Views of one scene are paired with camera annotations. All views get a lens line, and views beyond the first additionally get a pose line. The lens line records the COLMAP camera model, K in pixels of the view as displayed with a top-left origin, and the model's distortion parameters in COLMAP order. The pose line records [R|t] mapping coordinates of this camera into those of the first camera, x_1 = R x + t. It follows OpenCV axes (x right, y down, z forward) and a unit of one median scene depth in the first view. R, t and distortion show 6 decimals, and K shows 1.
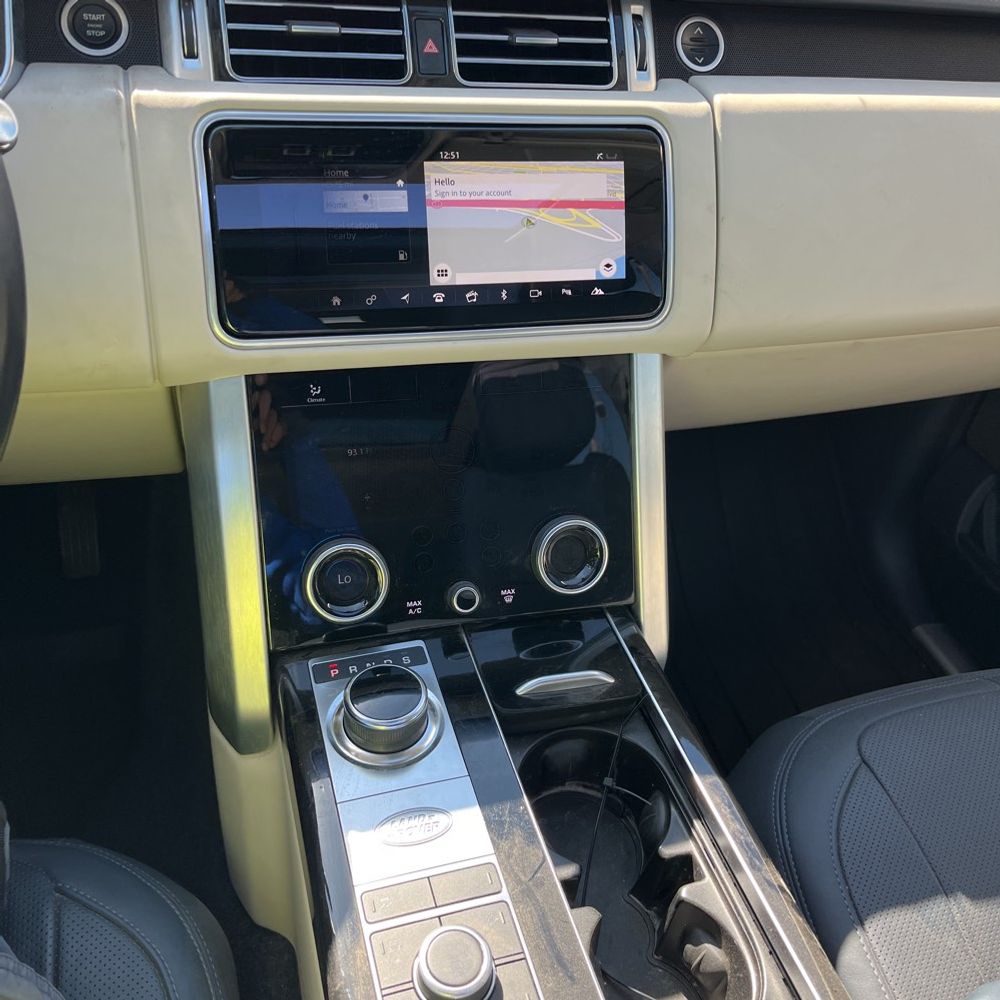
lens RADIAL K [[1010.6, 0, 491.5], [0, 1010.6, 501.5], [0, 0, 1]] dist [0.022002, 0.000000]
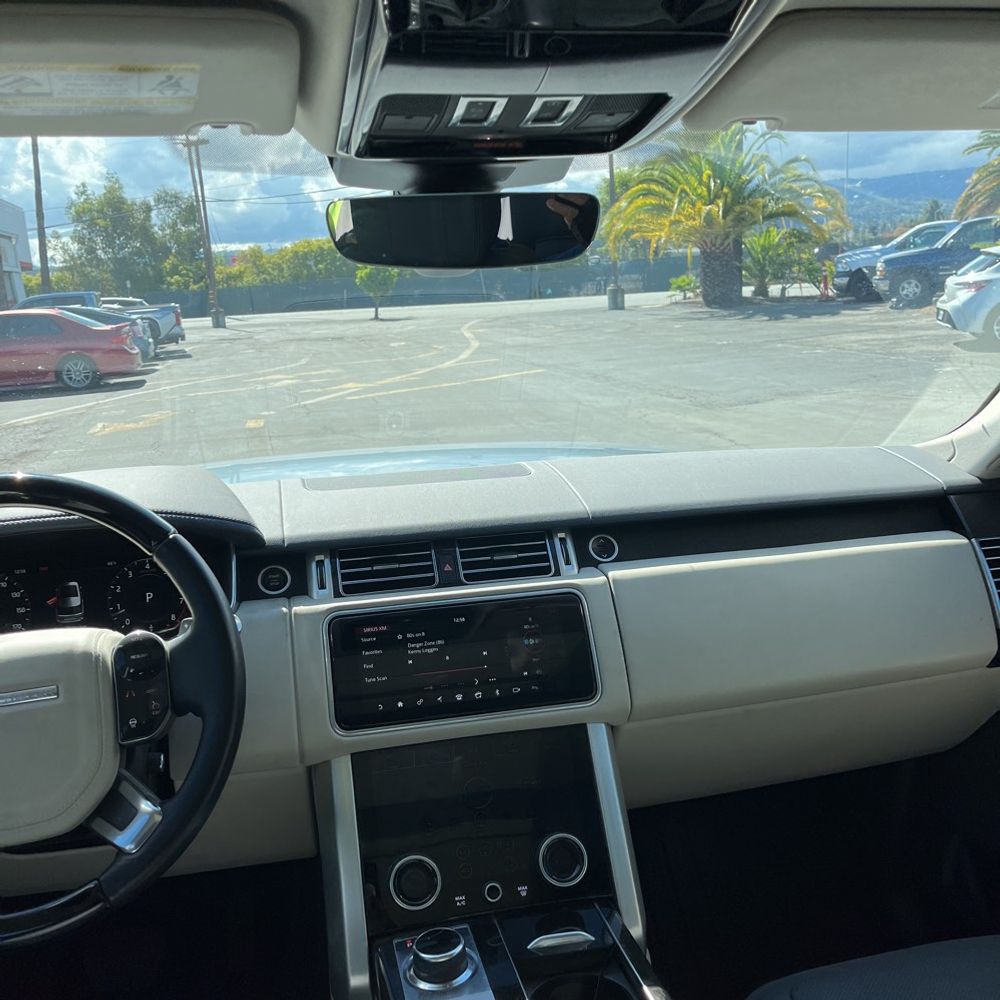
lens RADIAL K [[1010.6, 0, 500.4], [0, 1010.6, 503.8], [0, 0, 1]] dist [0.022002, 0.000000]
pose [[0.987570, -0.131365, -0.086305, 0.202025], [0.075876, 0.879311, -0.470165, 0.314002], [0.137652, 0.457772, 0.878349, -0.639752]]
